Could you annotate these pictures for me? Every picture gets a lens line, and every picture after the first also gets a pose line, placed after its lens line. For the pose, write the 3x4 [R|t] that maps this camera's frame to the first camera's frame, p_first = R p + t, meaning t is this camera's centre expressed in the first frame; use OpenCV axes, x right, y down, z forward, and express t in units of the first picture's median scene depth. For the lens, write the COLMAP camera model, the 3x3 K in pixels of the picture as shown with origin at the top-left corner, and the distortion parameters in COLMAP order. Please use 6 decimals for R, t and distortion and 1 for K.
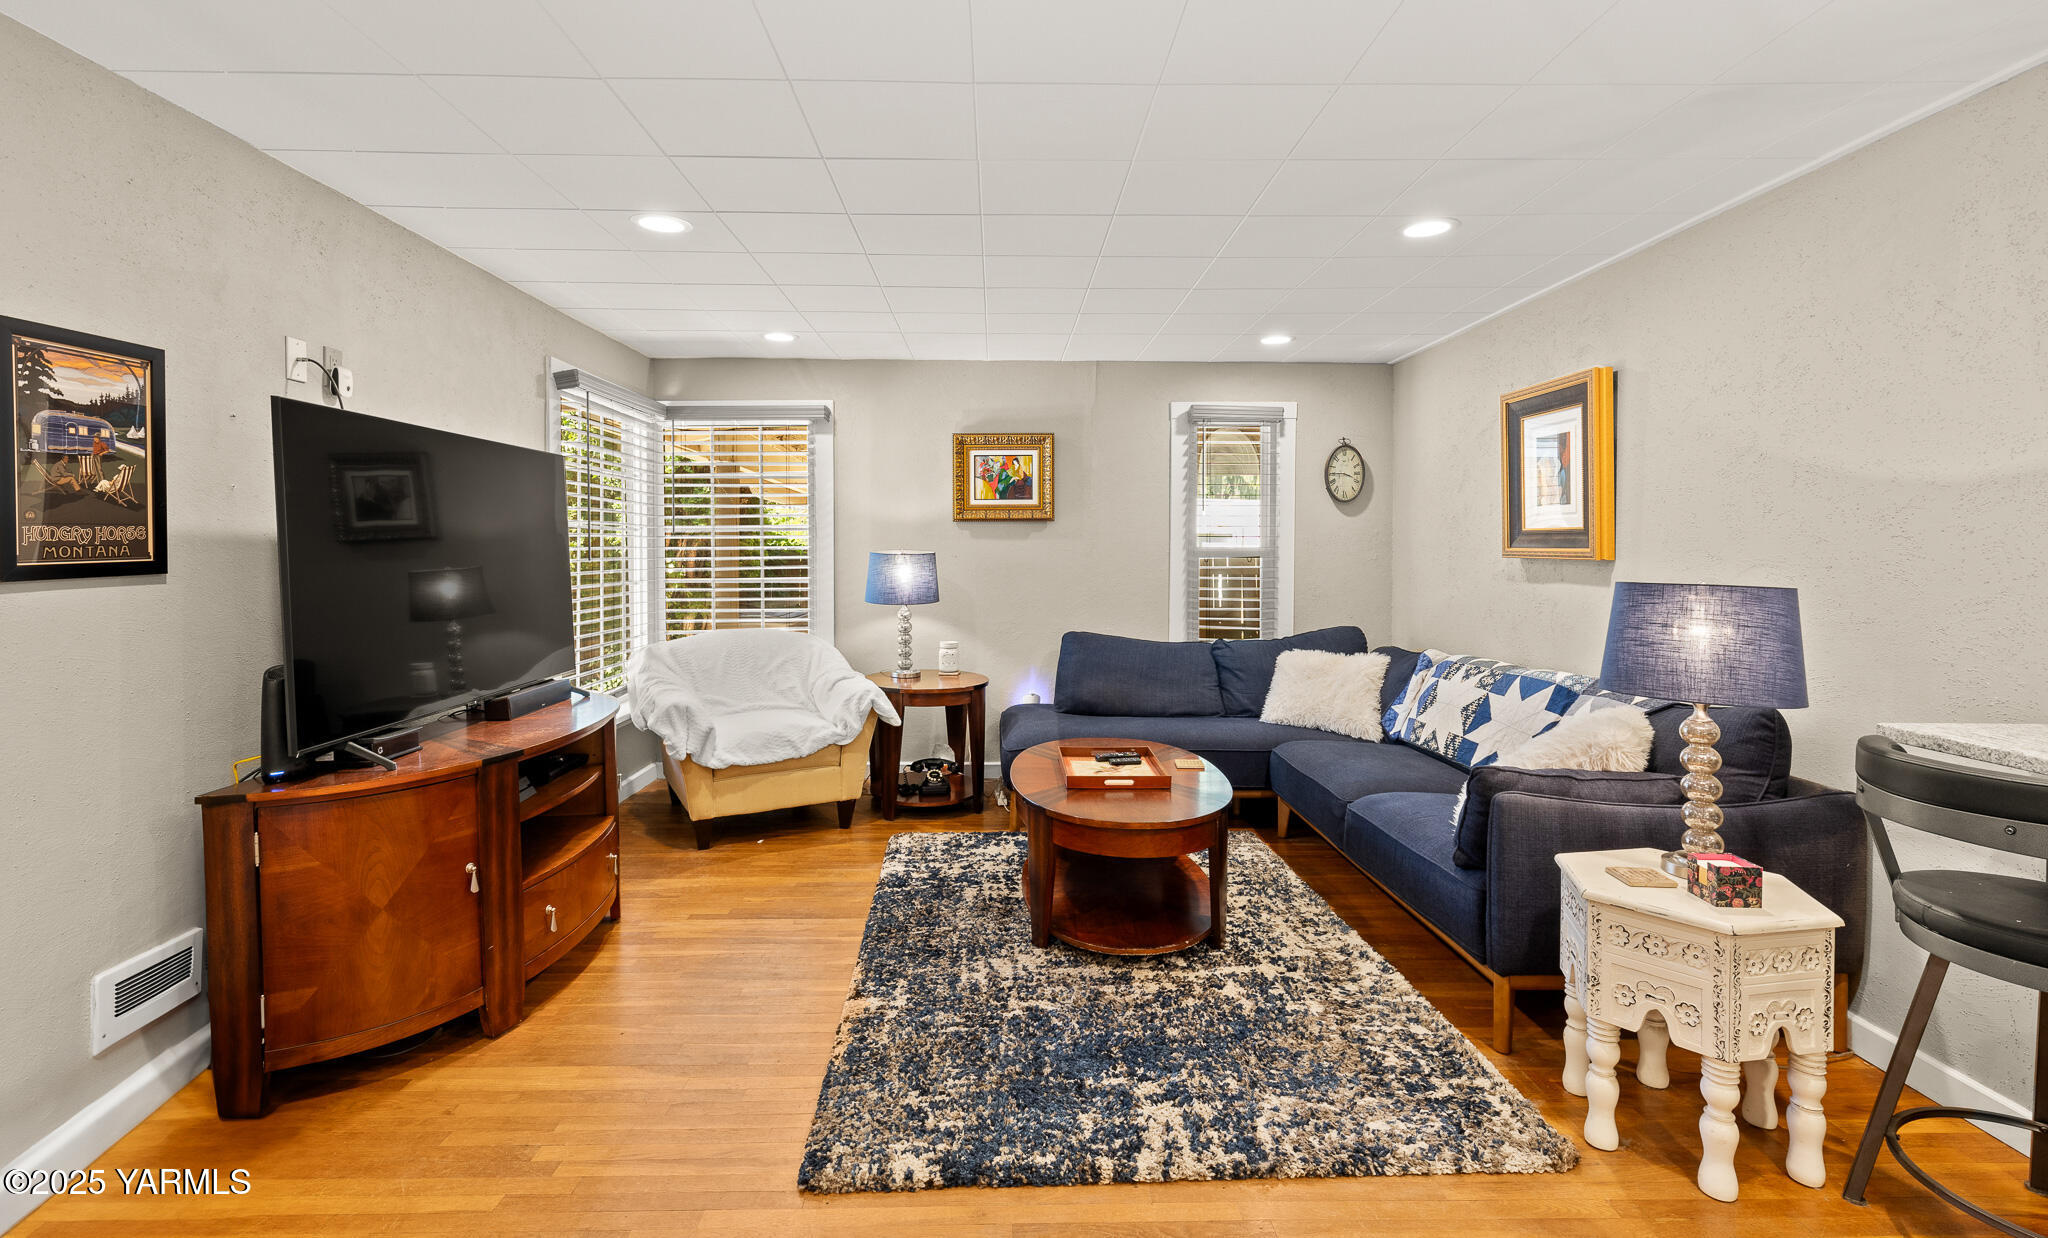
lens RADIAL K [[945.4, 0, 1019.2], [0, 945.4, 563.6], [0, 0, 1]] dist [-0.000830, -0.000024]
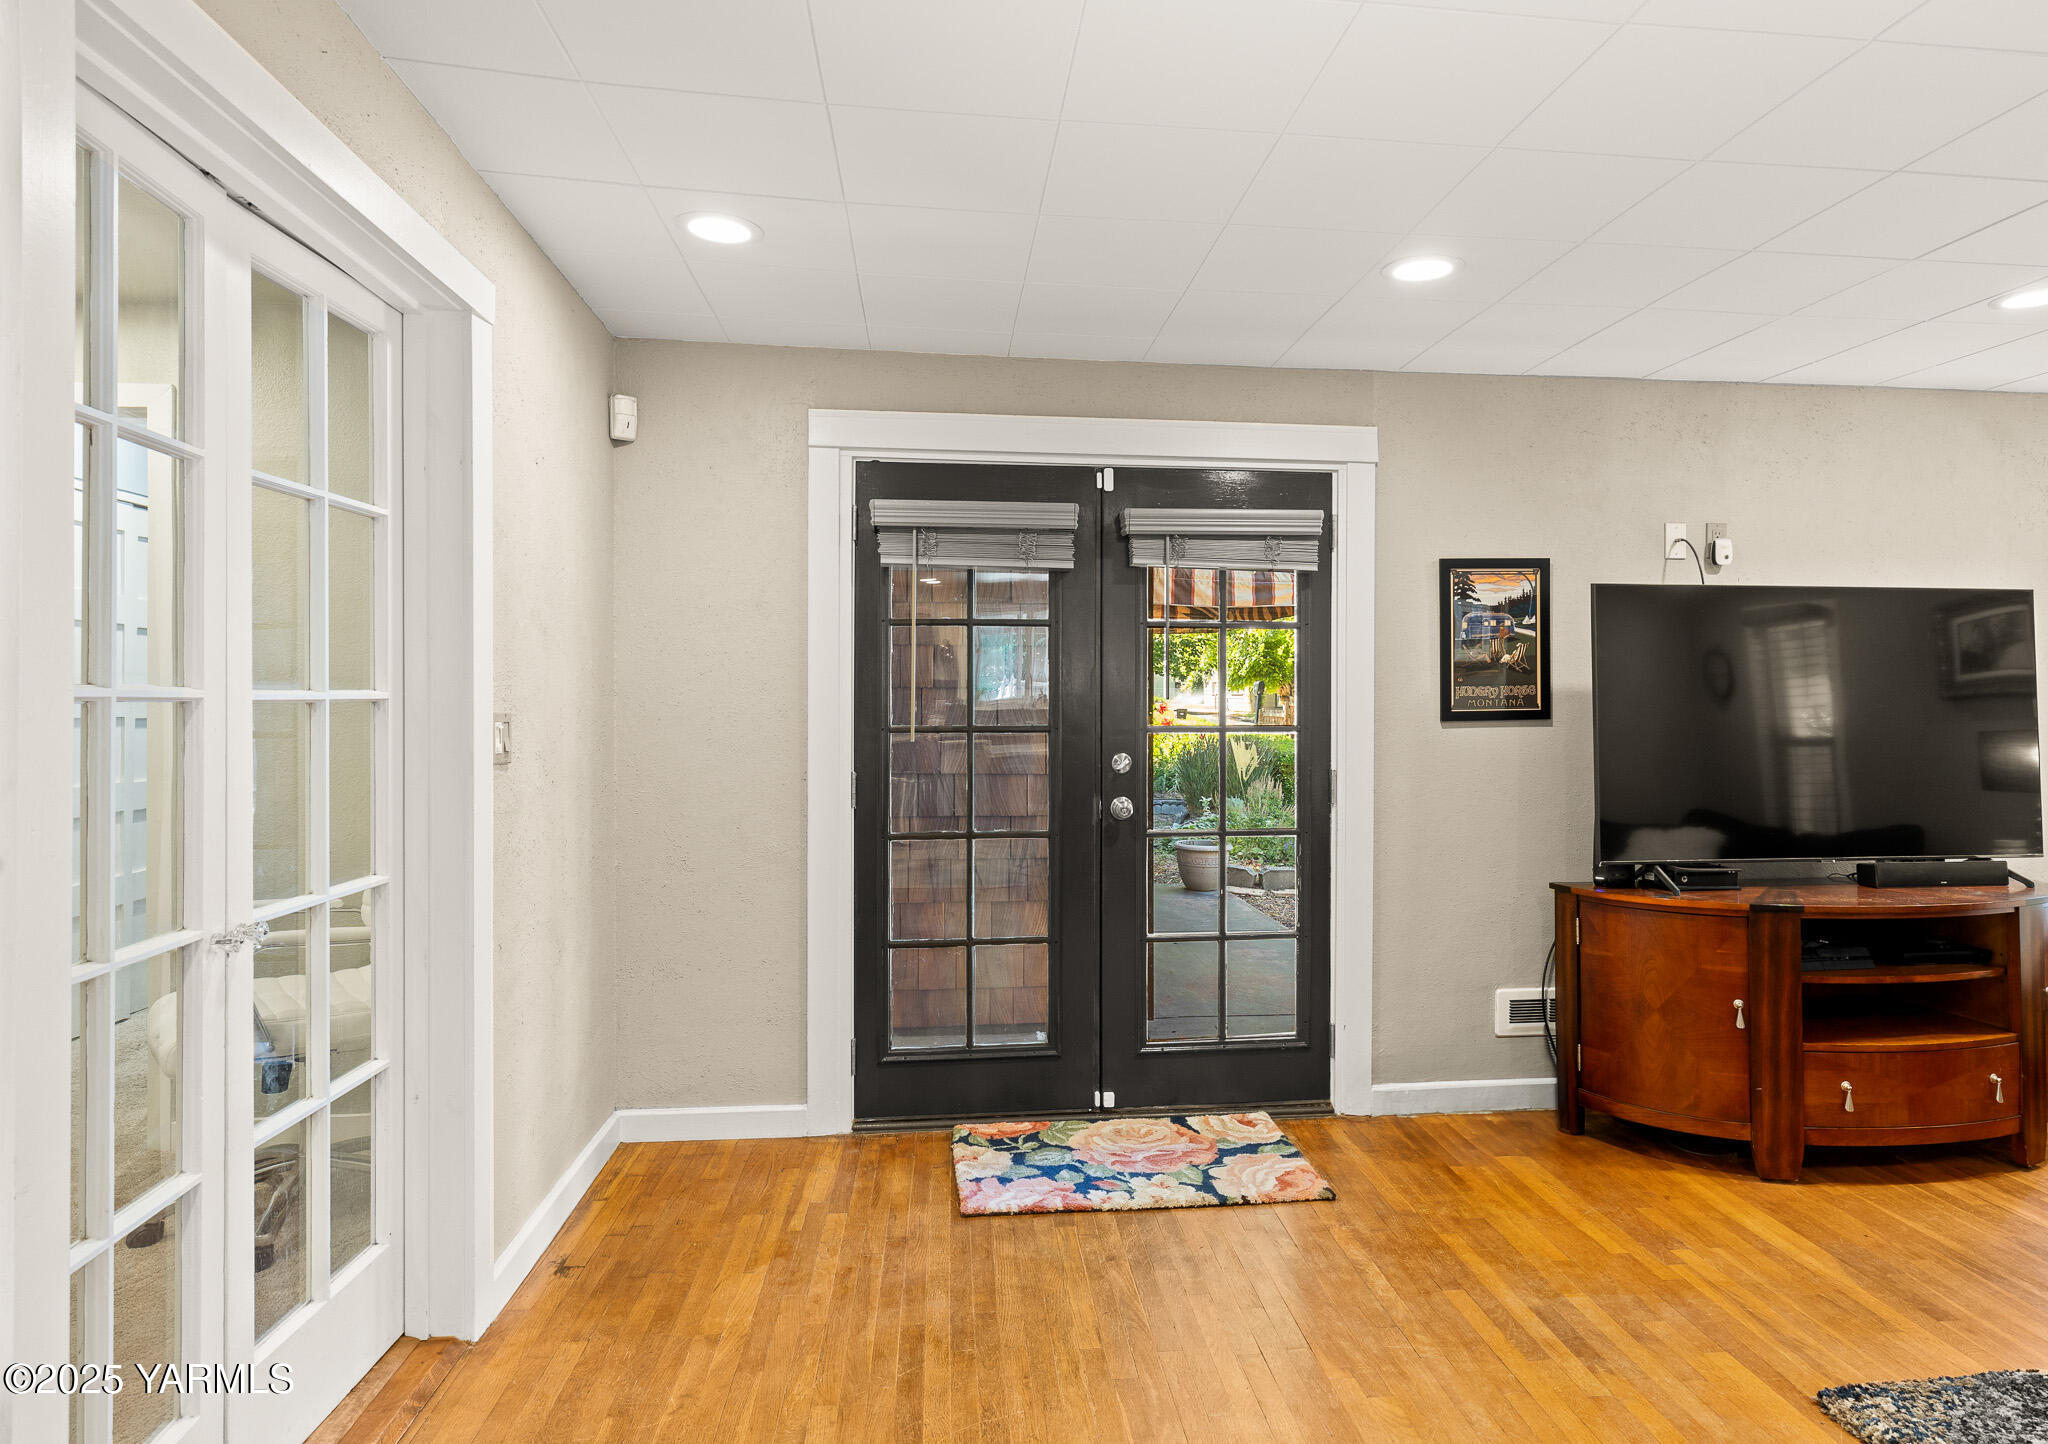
lens RADIAL K [[1164.1, 0, 1066.1], [0, 1164.1, 701.0], [0, 0, 1]] dist [-0.002184, -0.001266]
pose [[0.093165, 0.002955, -0.995646, 0.732116], [-0.021230, 0.999774, 0.000980, -0.002920], [0.995424, 0.021046, 0.093206, 0.137829]]
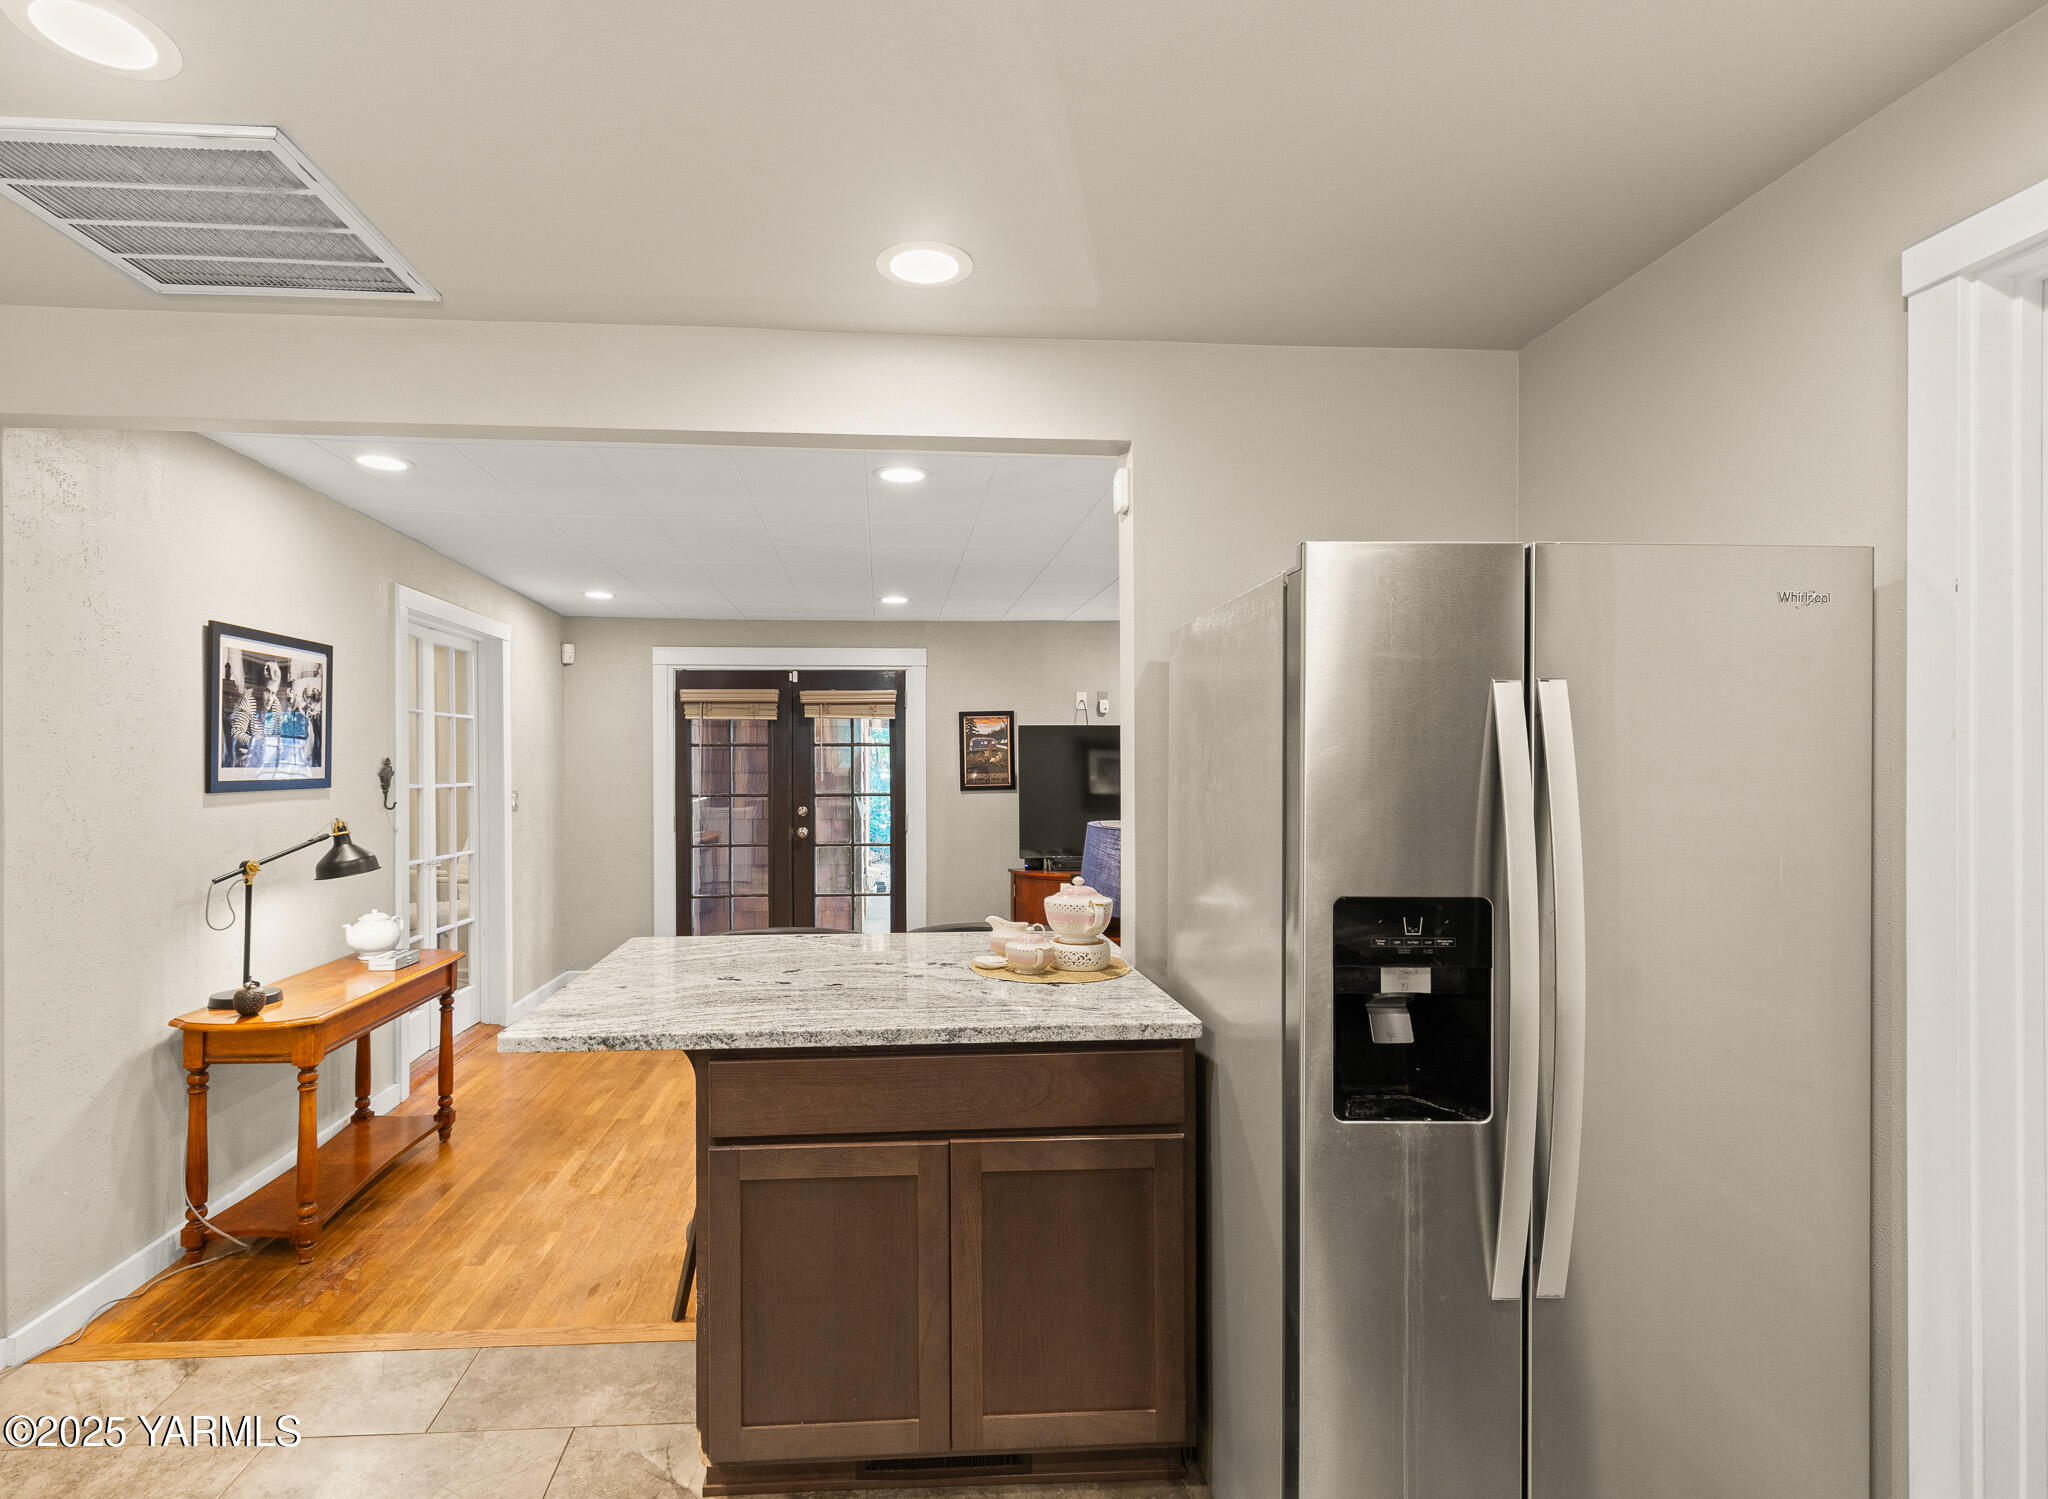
lens RADIAL K [[1034.4, 0, 947.9], [0, 1034.4, 766.2], [0, 0, 1]] dist [-0.000222, 0.000306]
pose [[0.040421, 0.002330, -0.999180, 2.199661], [-0.016312, 0.999866, 0.001671, -0.061539], [0.999050, 0.016231, 0.040454, 0.679976]]
